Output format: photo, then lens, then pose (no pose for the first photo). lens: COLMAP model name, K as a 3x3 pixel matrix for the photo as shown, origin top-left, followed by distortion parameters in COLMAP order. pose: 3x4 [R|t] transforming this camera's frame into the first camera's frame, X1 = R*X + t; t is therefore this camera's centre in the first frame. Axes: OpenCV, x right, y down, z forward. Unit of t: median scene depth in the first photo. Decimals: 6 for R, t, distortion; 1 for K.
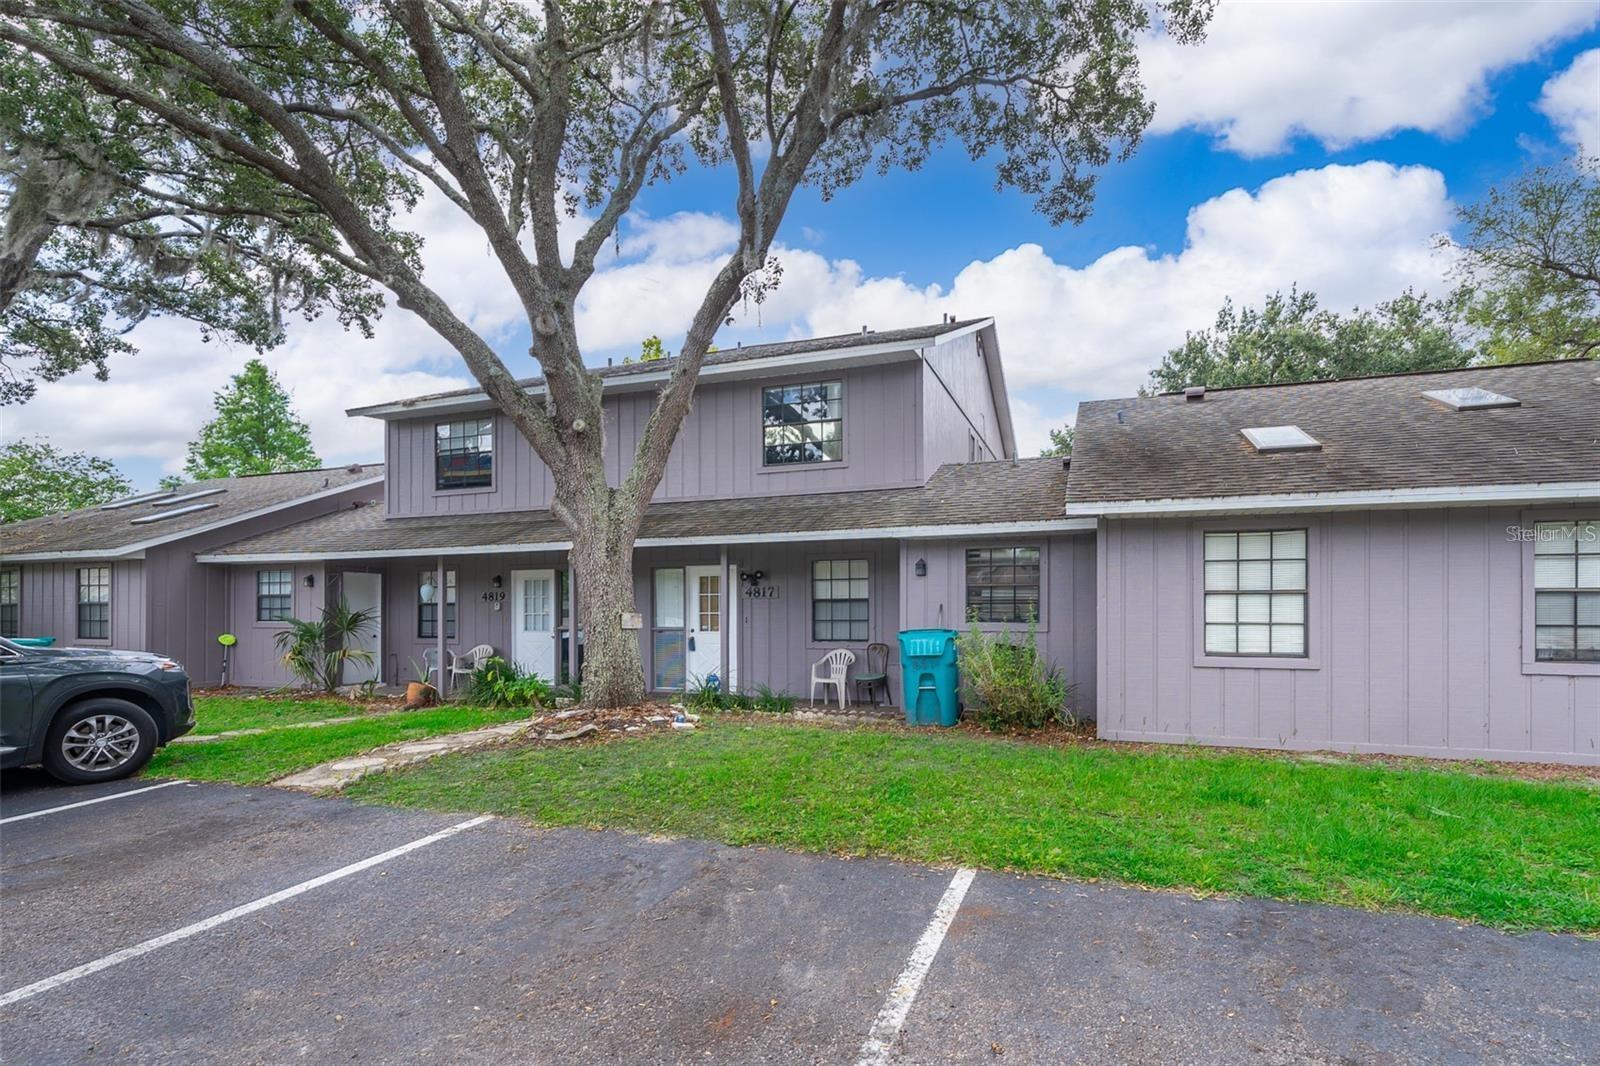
lens RADIAL K [[601.7, 0, 799.9], [0, 601.7, 618.1], [0, 0, 1]] dist [-0.002431, -0.000340]
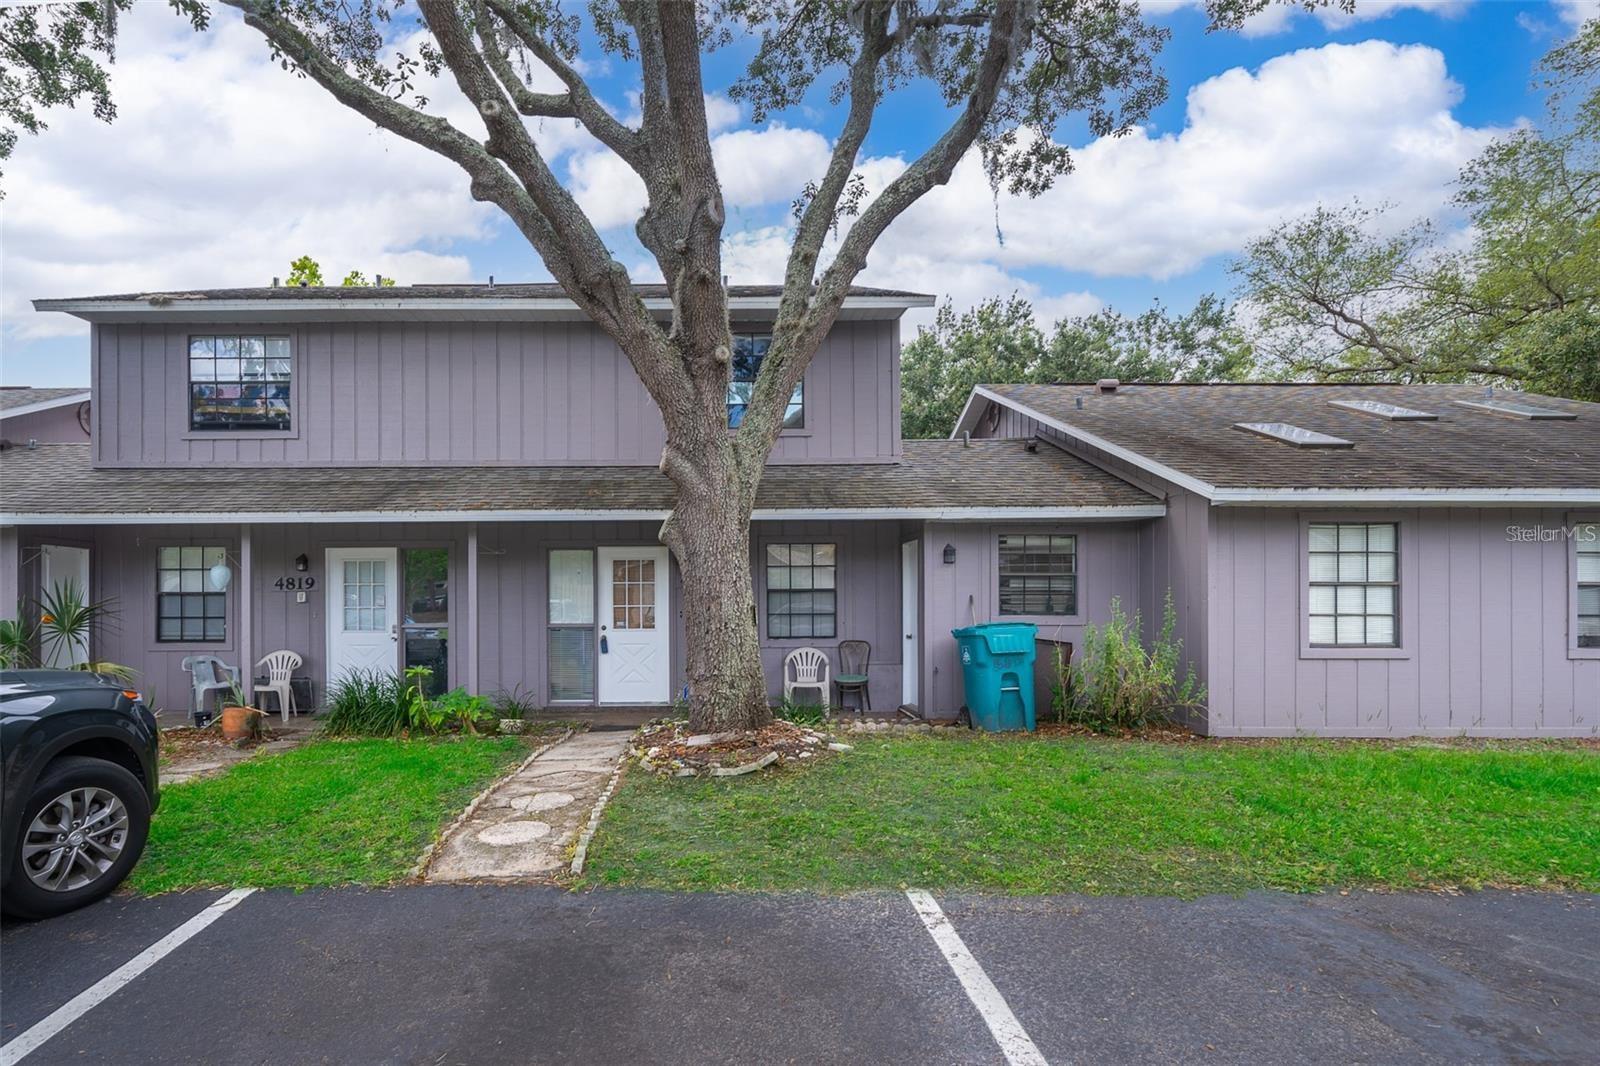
lens RADIAL K [[684.7, 0, 800.0], [0, 684.7, 615.2], [0, 0, 1]] dist [-0.000496, 0.000095]
pose [[0.962782, -0.004687, 0.270238, -0.416449], [0.003399, 0.999981, 0.005233, 0.000460], [-0.270257, -0.004120, 0.962779, 0.126310]]
